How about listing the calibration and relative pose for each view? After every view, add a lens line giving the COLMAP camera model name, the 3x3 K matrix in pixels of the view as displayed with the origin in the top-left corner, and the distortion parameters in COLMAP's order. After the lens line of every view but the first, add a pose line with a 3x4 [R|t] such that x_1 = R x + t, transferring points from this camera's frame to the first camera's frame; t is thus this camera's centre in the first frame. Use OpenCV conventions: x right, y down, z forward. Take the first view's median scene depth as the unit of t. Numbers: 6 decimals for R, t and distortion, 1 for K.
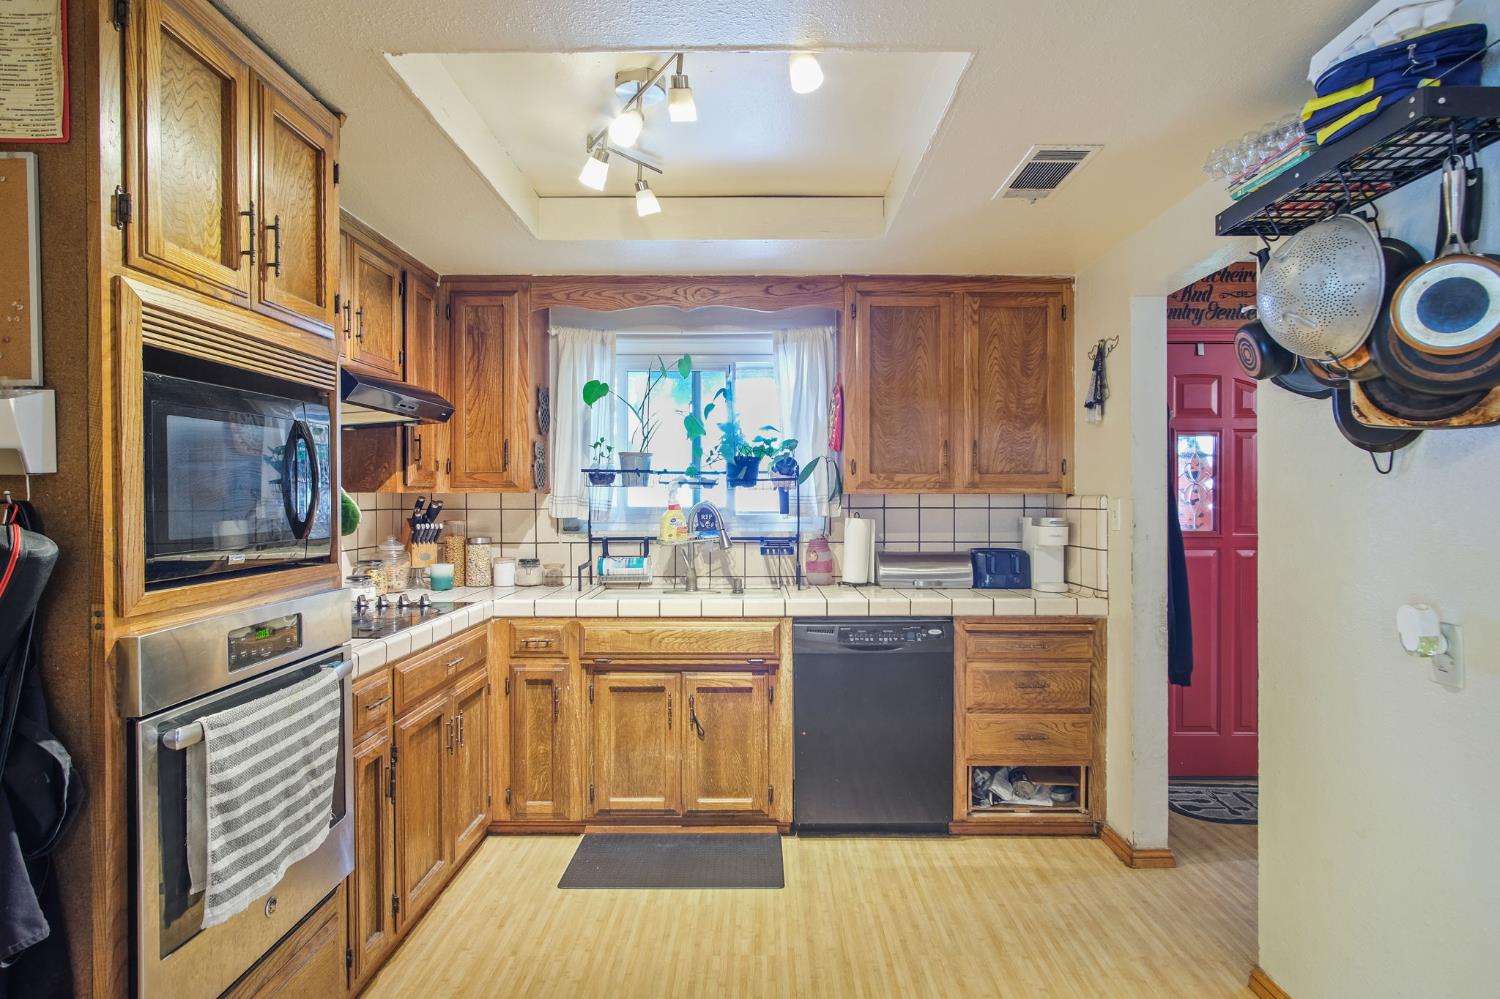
lens RADIAL K [[822.3, 0, 752.4], [0, 822.3, 501.1], [0, 0, 1]] dist [-0.015632, 0.005933]
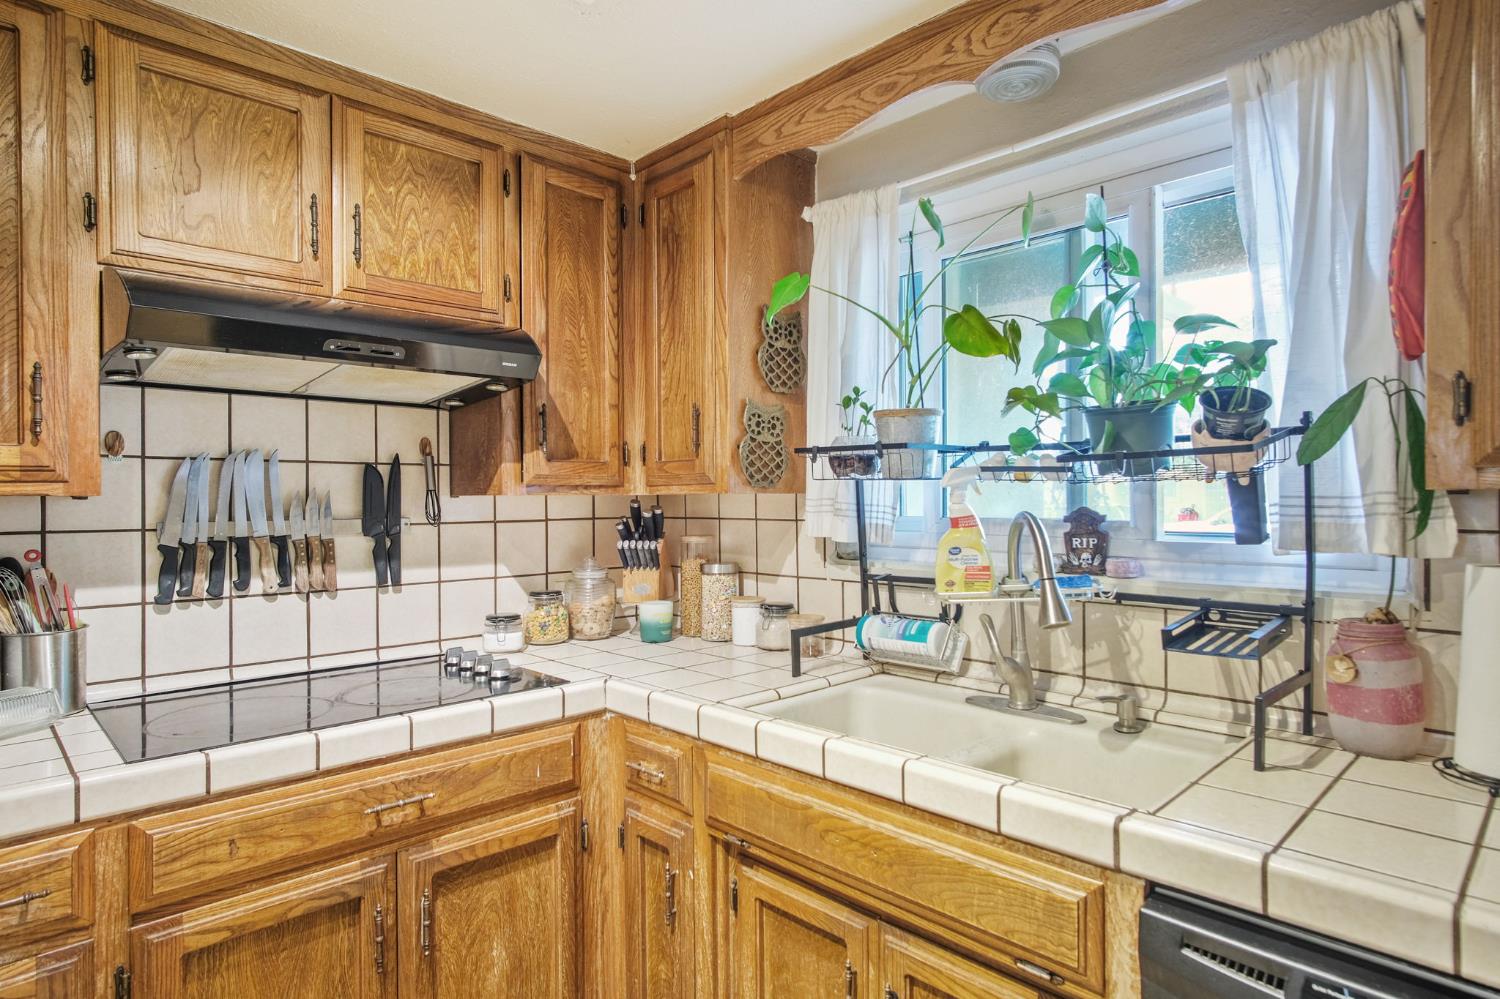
lens RADIAL K [[822.3, 0, 756.9], [0, 822.3, 499.3], [0, 0, 1]] dist [-0.015632, 0.005933]
pose [[0.701801, -0.003798, -0.712363, 0.167525], [0.002841, 0.999993, -0.002532, -0.004923], [0.712368, -0.000247, 0.701806, 0.664061]]
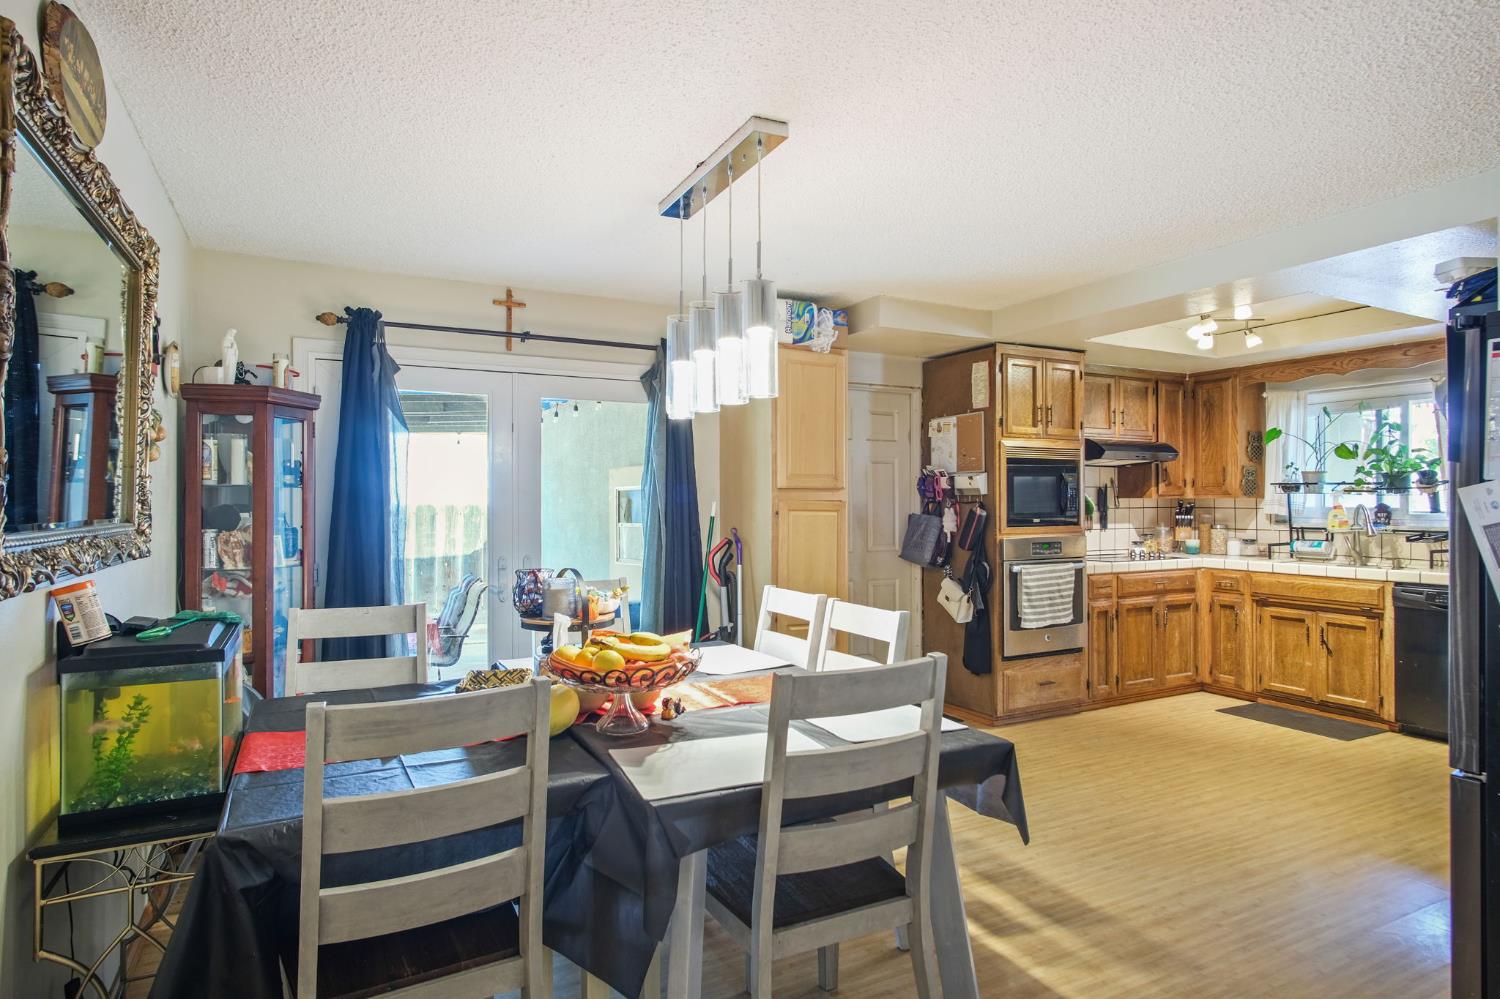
lens RADIAL K [[822.3, 0, 753.2], [0, 822.3, 497.9], [0, 0, 1]] dist [-0.015632, 0.005933]
pose [[0.462657, -0.002825, -0.886533, 0.806736], [-0.004537, 0.999974, -0.005555, 0.003720], [0.886526, 0.006592, 0.462633, -0.689844]]
